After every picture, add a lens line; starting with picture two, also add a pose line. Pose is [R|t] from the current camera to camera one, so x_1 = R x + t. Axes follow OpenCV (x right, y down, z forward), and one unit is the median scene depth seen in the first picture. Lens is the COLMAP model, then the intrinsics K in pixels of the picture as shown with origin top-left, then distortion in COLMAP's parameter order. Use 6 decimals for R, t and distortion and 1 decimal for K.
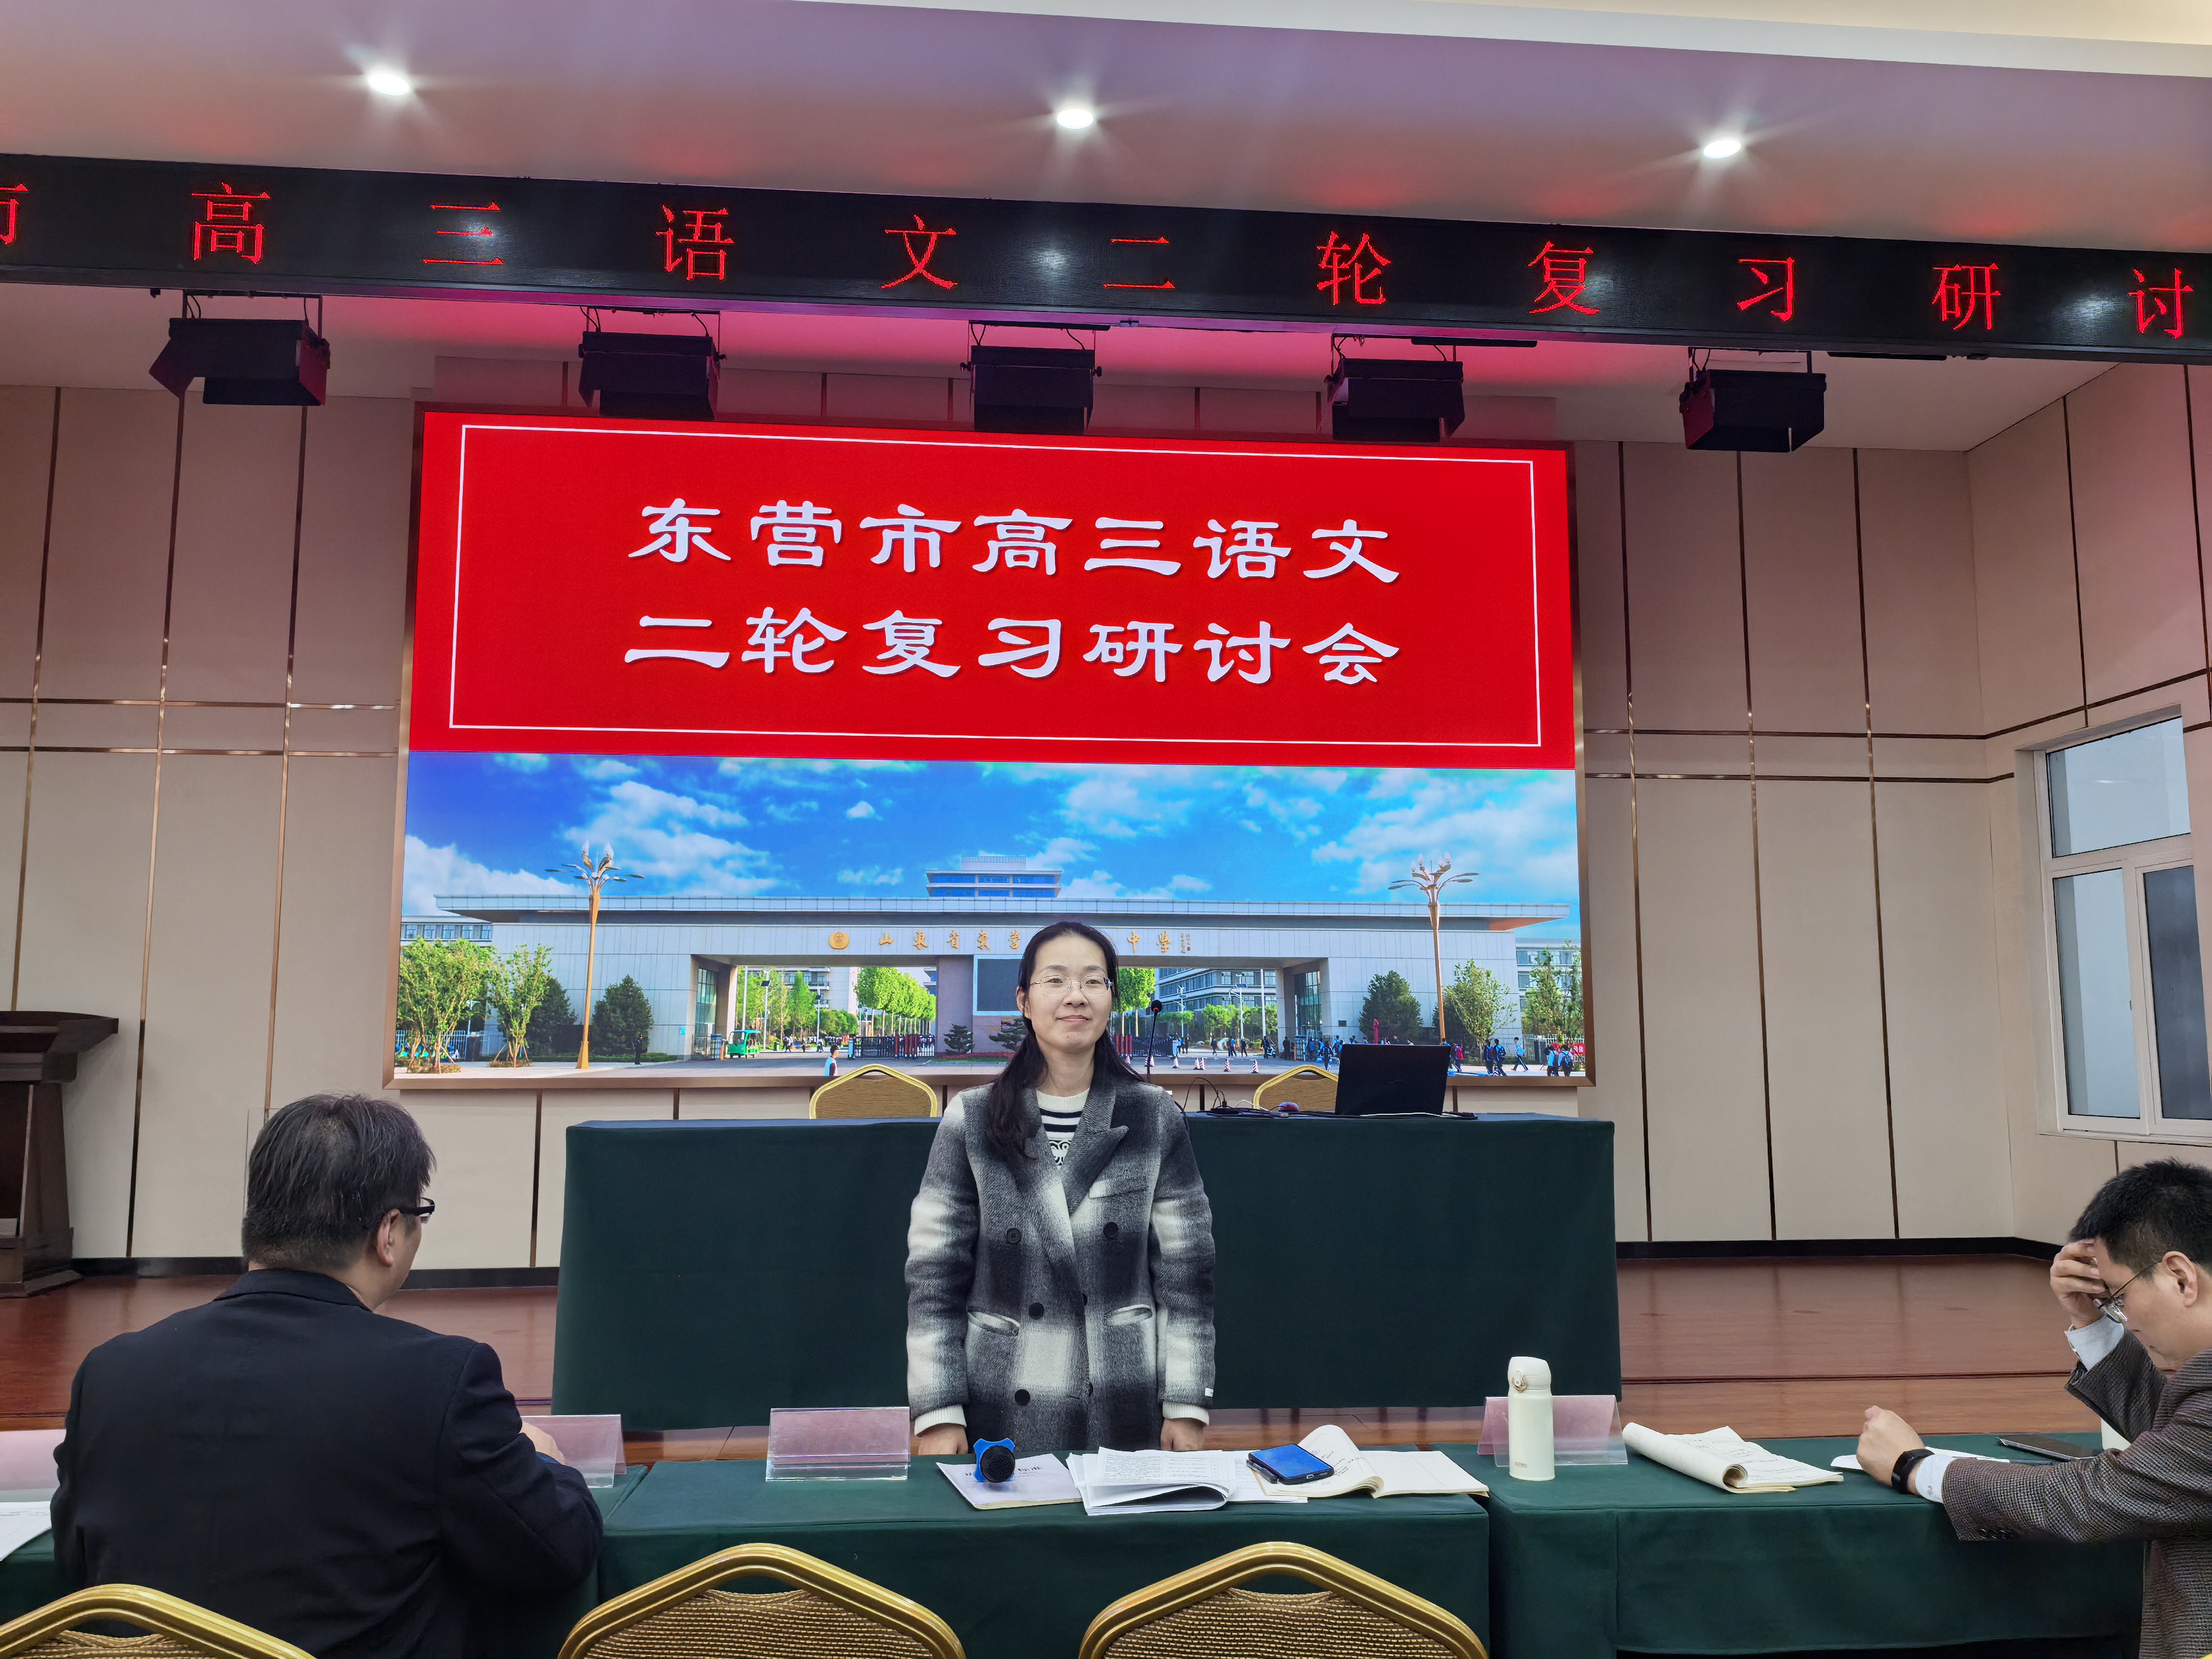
lens RADIAL K [[1703.1, 0, 1081.8], [0, 1703.1, 842.3], [0, 0, 1]] dist [-0.002903, -0.019297]
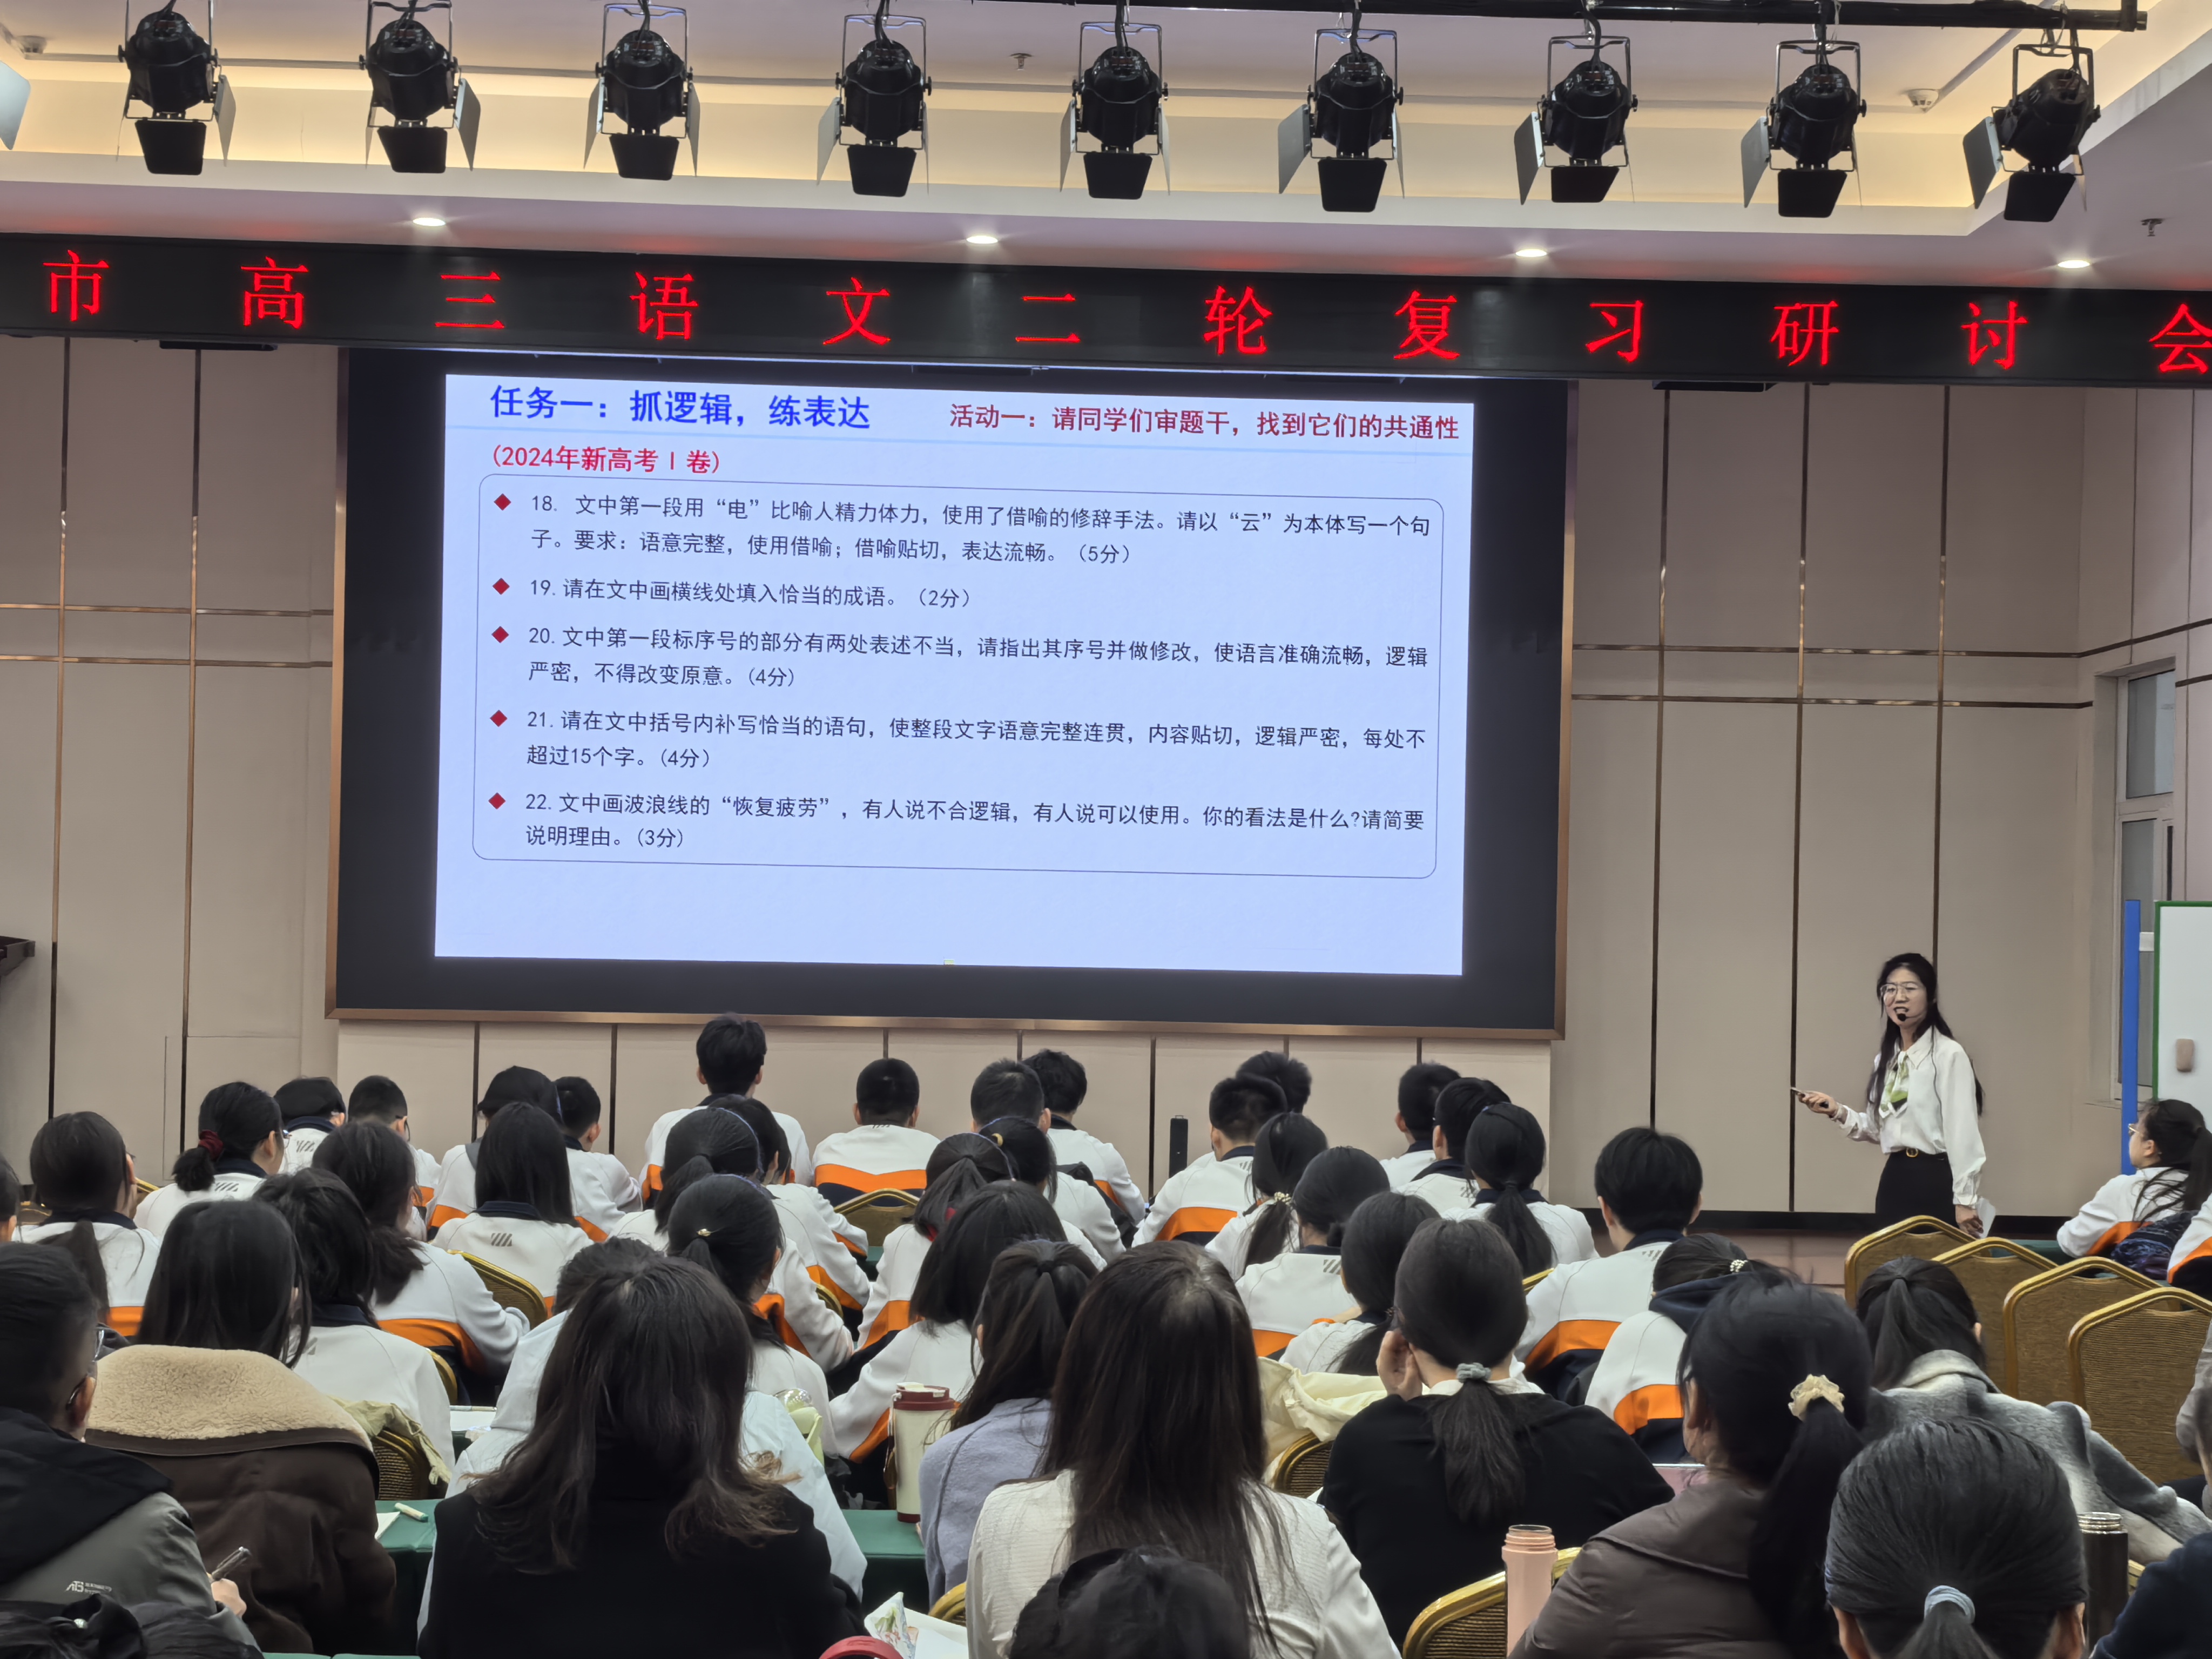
lens RADIAL K [[3970.5, 0, 1106.0], [0, 3970.5, 829.5], [0, 0, 1]] dist [-0.008445, -0.190974]
pose [[0.998570, 0.014378, -0.051499, 0.207800], [-0.009879, 0.996196, 0.086580, -0.221198], [0.052548, -0.085947, 0.994913, -1.625746]]
